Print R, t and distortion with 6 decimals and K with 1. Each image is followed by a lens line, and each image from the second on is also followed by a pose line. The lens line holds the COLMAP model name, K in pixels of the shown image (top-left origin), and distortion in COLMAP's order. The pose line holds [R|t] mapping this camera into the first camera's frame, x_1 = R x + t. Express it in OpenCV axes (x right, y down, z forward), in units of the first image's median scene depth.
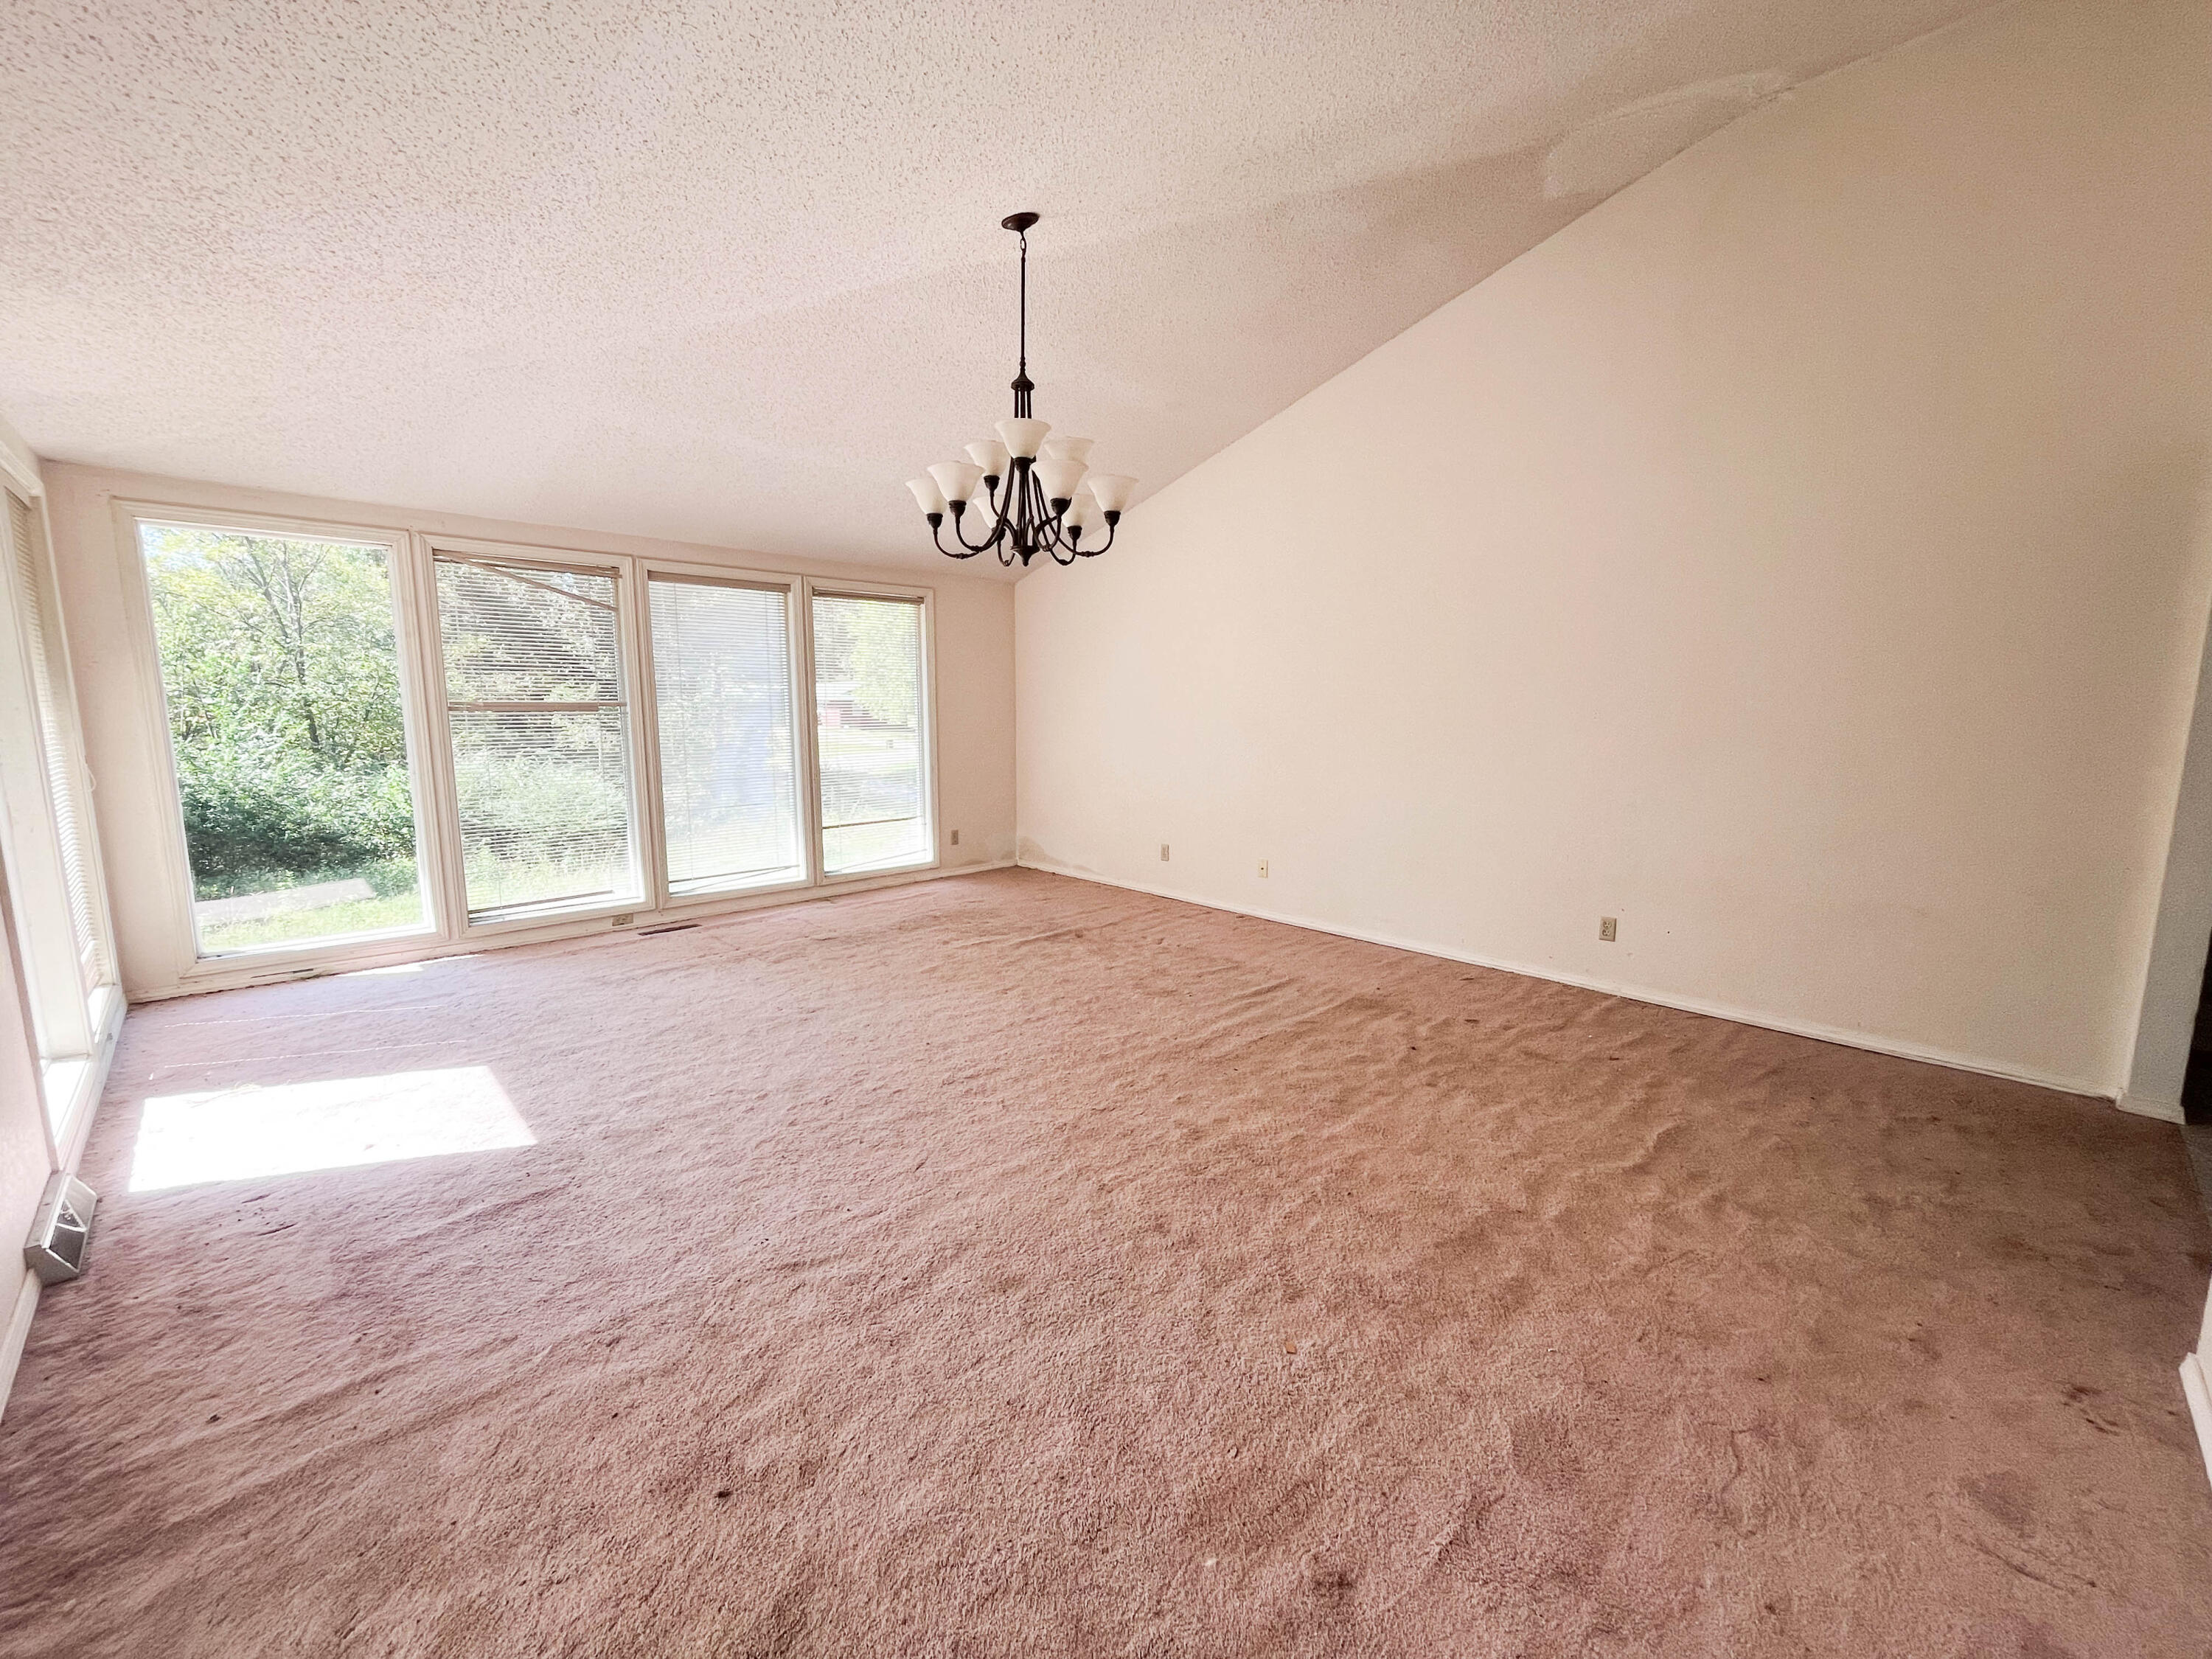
lens RADIAL K [[911.2, 0, 1112.3], [0, 911.2, 815.4], [0, 0, 1]] dist [0.002154, 0.000107]
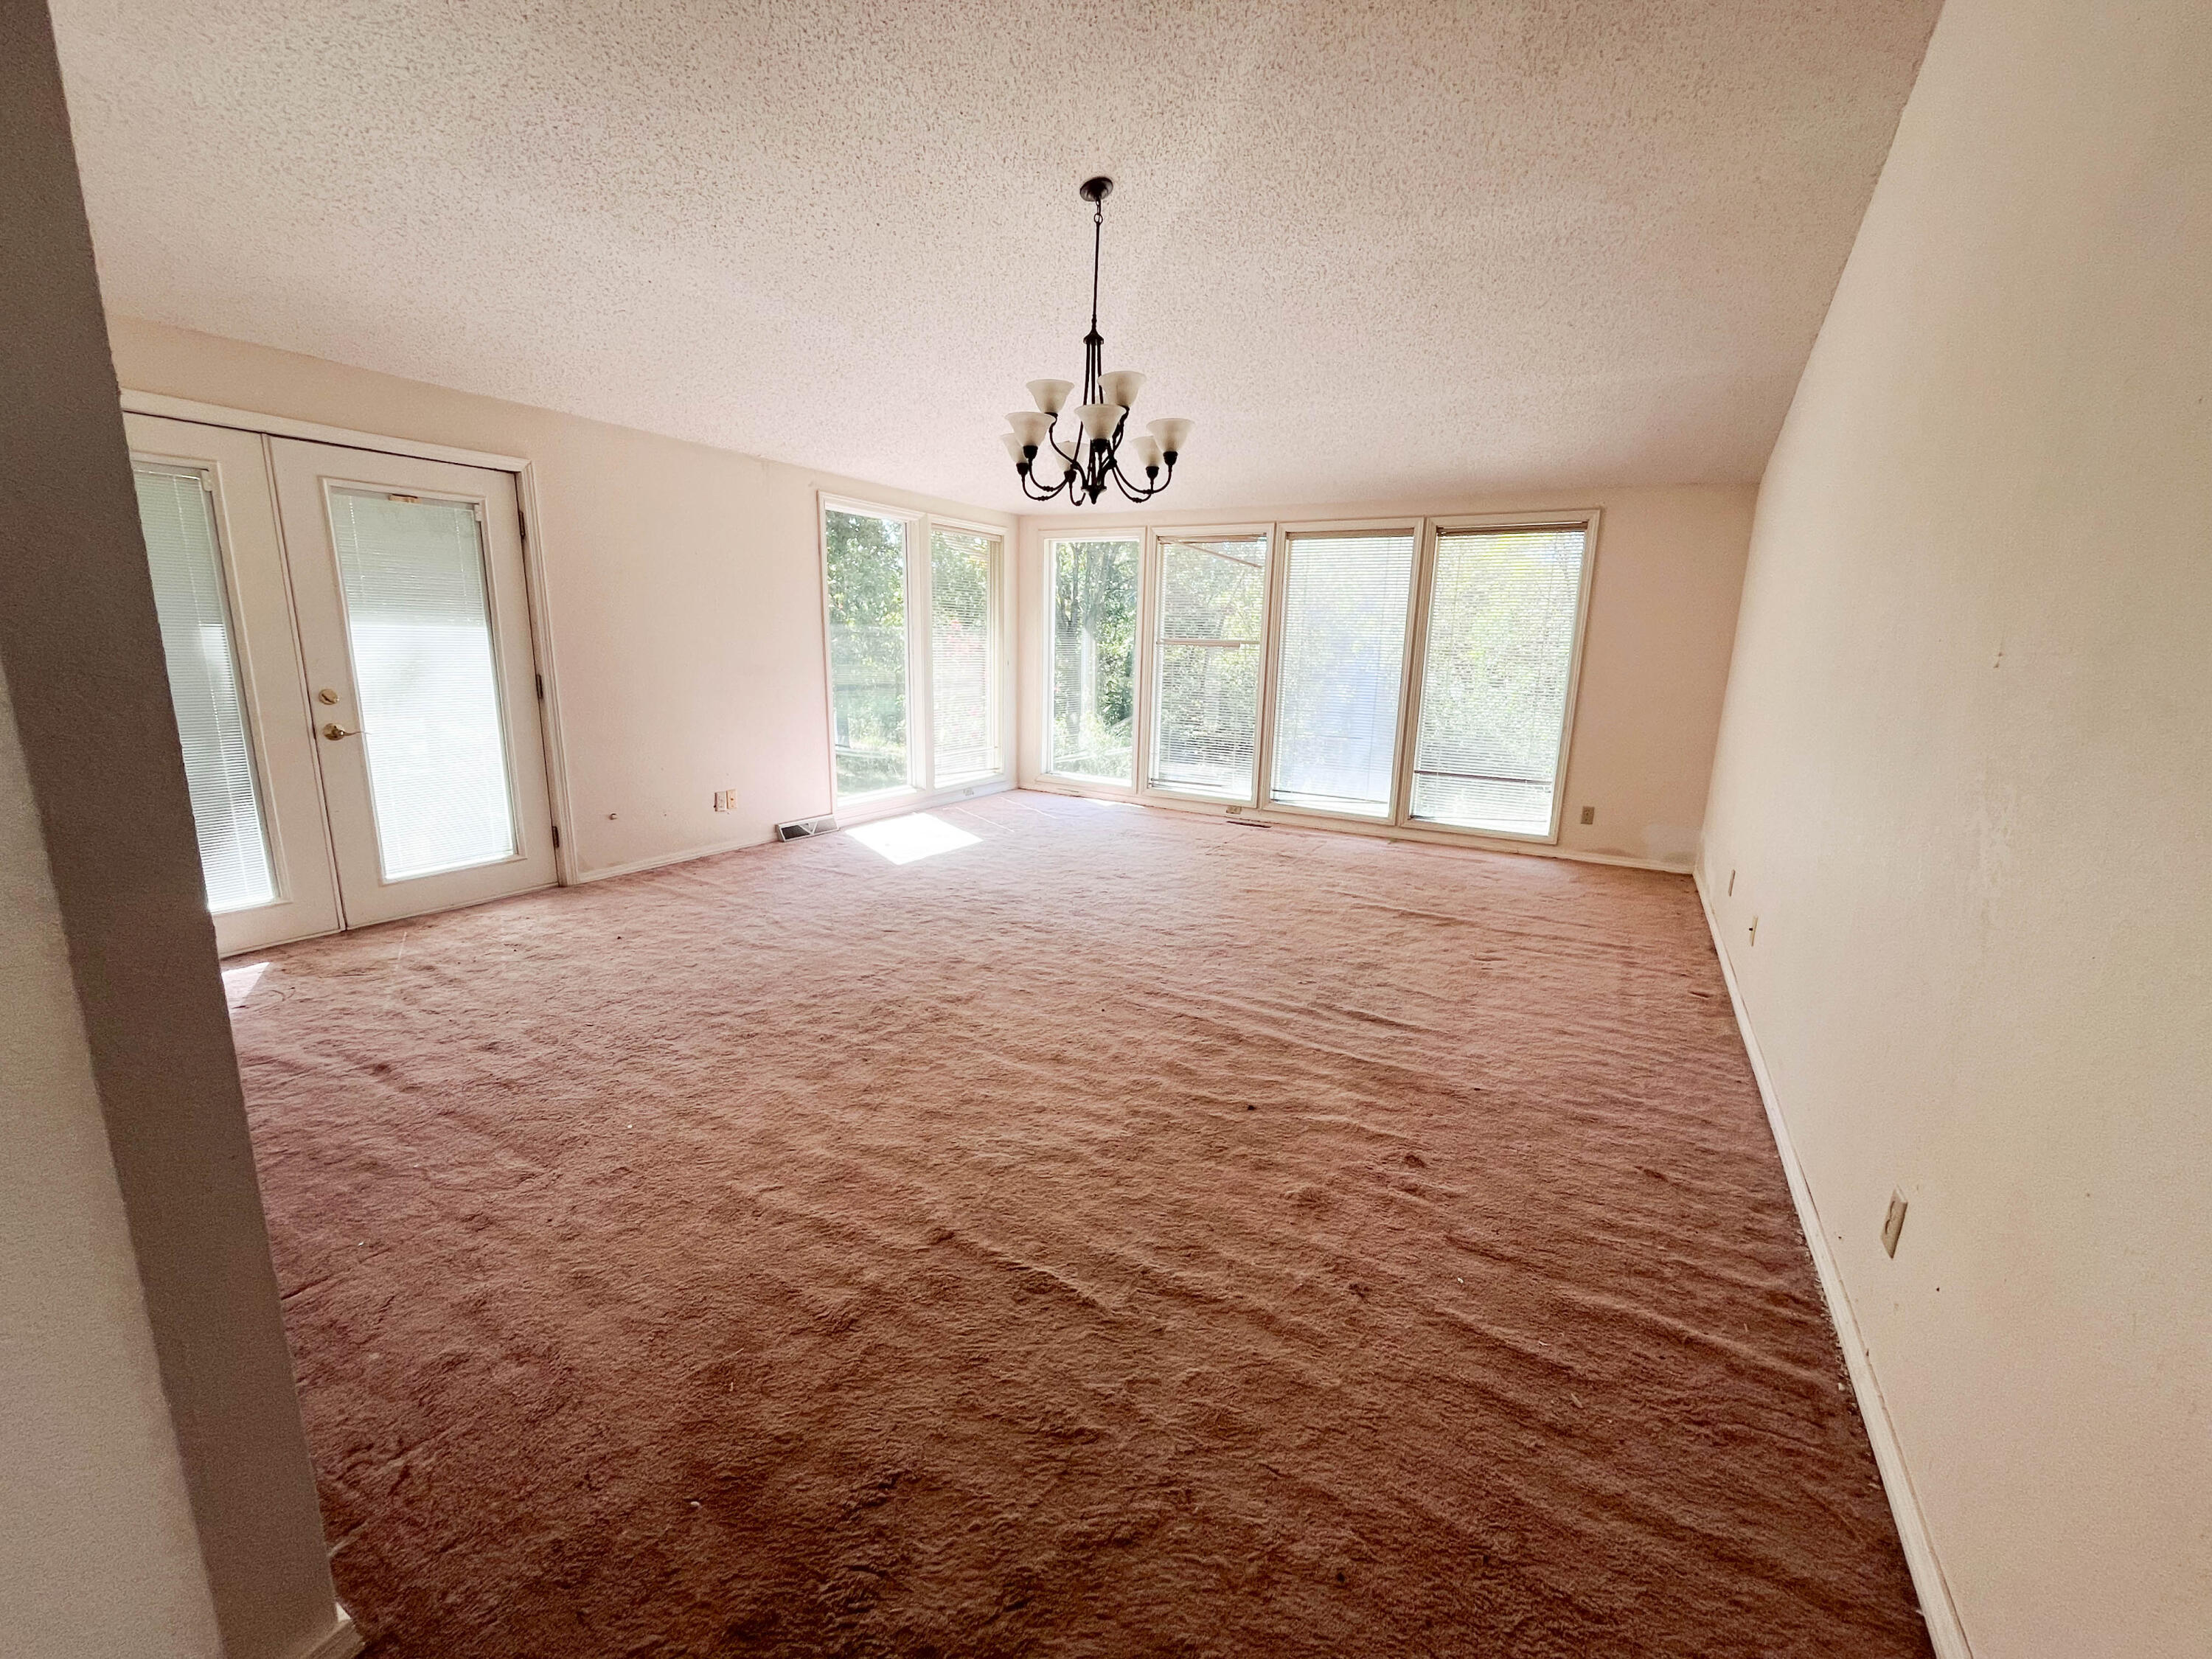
lens RADIAL K [[920.2, 0, 1106.0], [0, 920.2, 829.5], [0, 0, 1]] dist [-0.000057, -0.000018]
pose [[0.246131, 0.192394, -0.949950, 0.843430], [-0.148734, 0.975990, 0.159131, -0.050650], [0.957757, 0.102123, 0.268837, 0.596131]]
